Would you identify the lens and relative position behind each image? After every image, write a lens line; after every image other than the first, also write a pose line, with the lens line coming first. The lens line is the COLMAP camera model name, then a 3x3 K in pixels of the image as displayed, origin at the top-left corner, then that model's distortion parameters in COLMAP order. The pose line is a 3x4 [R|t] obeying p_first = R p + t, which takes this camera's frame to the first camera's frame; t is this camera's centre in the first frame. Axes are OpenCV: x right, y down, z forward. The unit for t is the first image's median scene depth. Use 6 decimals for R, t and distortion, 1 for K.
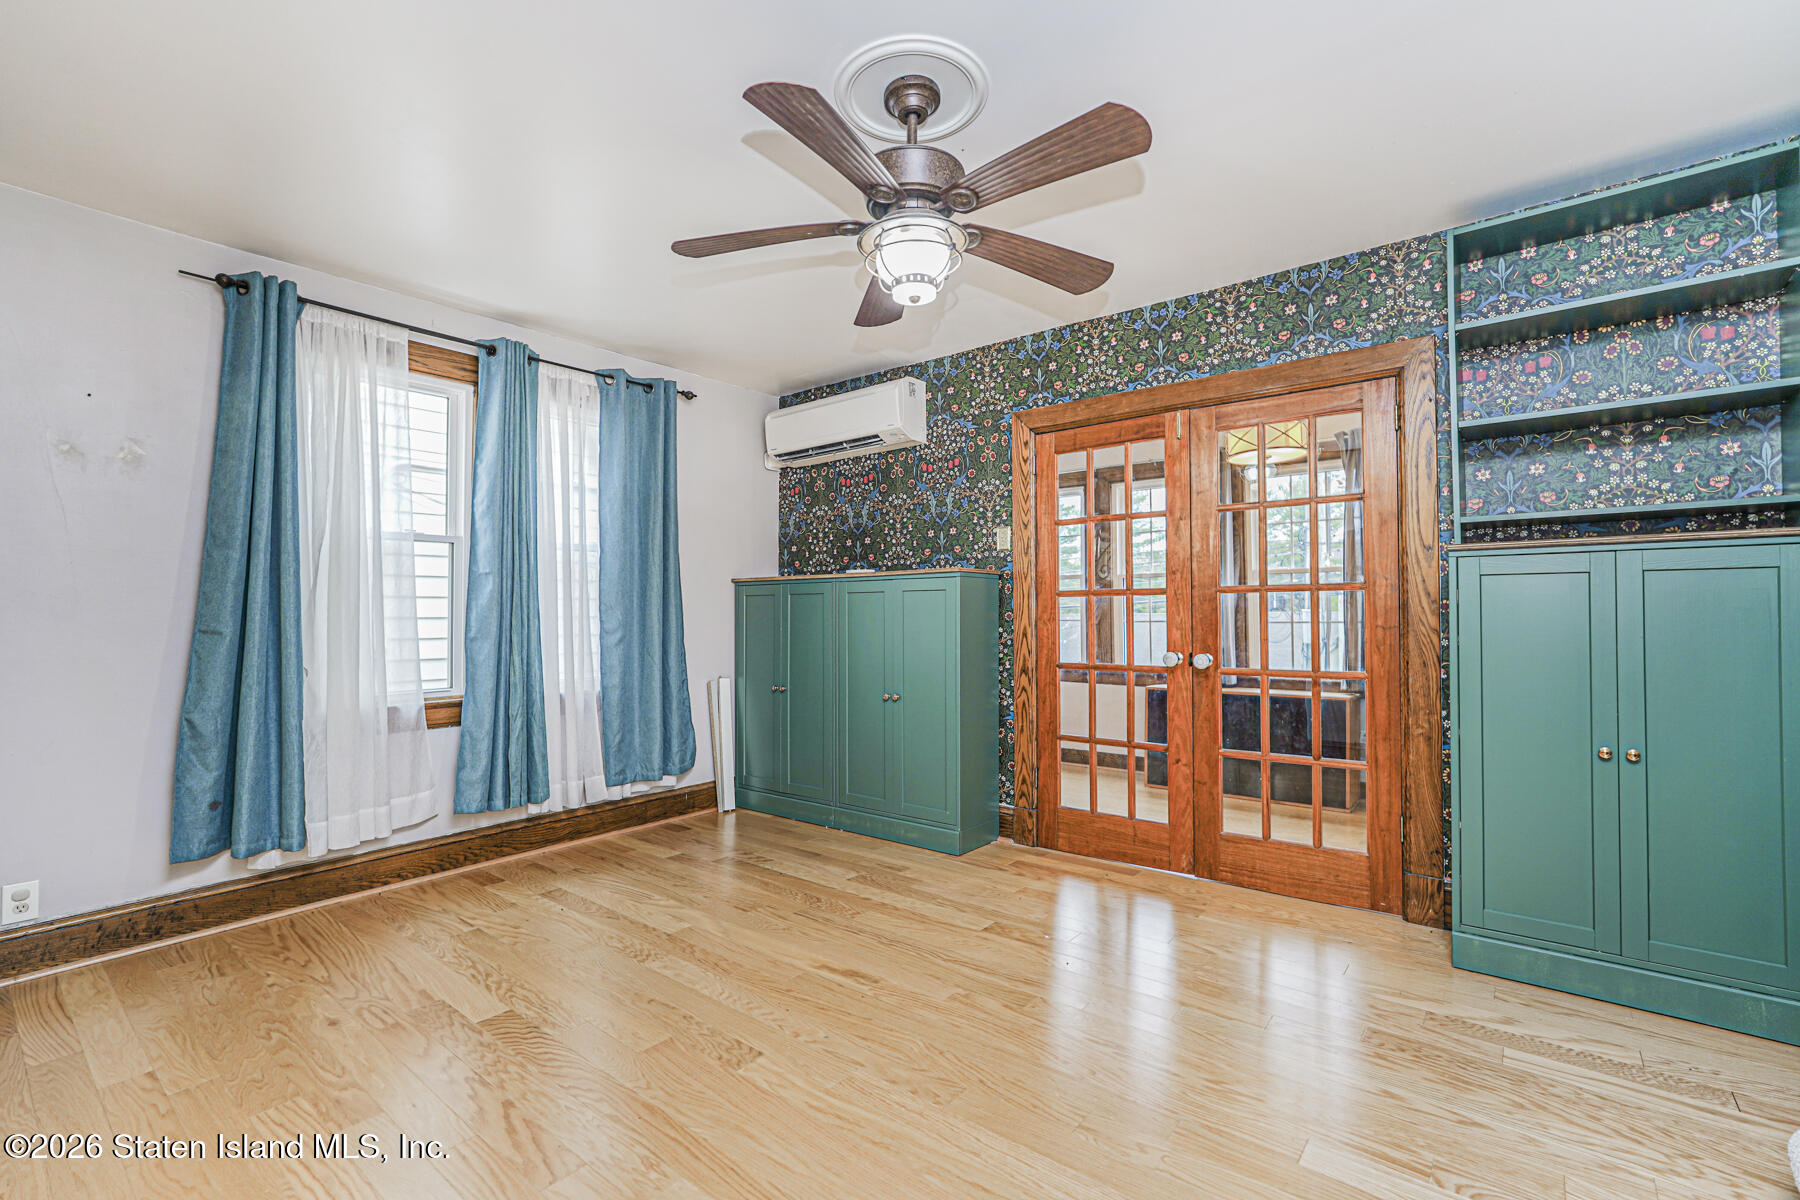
lens RADIAL K [[791.2, 0, 907.6], [0, 791.2, 608.2], [0, 0, 1]] dist [-0.011778, 0.004136]
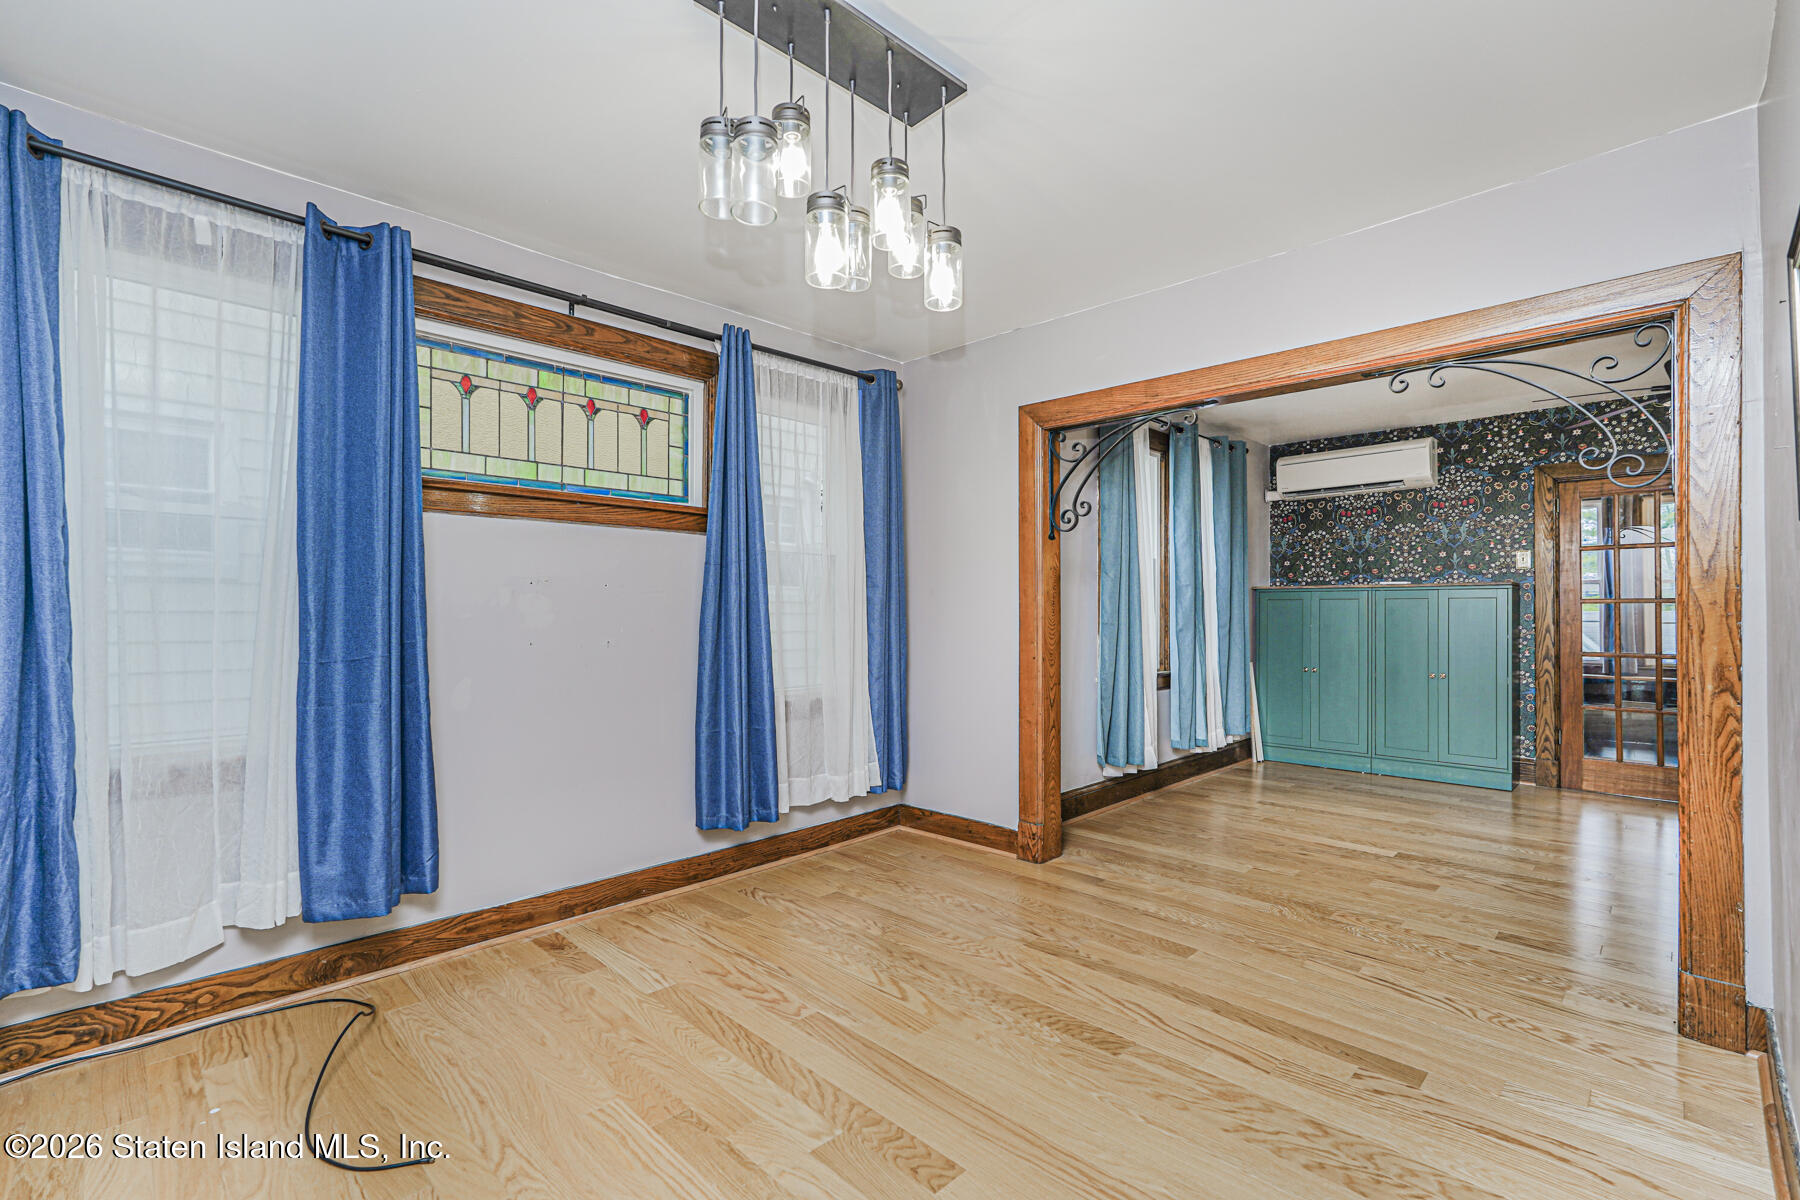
lens RADIAL K [[791.2, 0, 900.9], [0, 791.2, 605.0], [0, 0, 1]] dist [-0.011778, 0.004136]
pose [[0.994337, 0.006292, -0.106090, -0.838860], [-0.006409, 0.999979, -0.000762, -0.002896], [0.106083, 0.001438, 0.994356, -0.468828]]
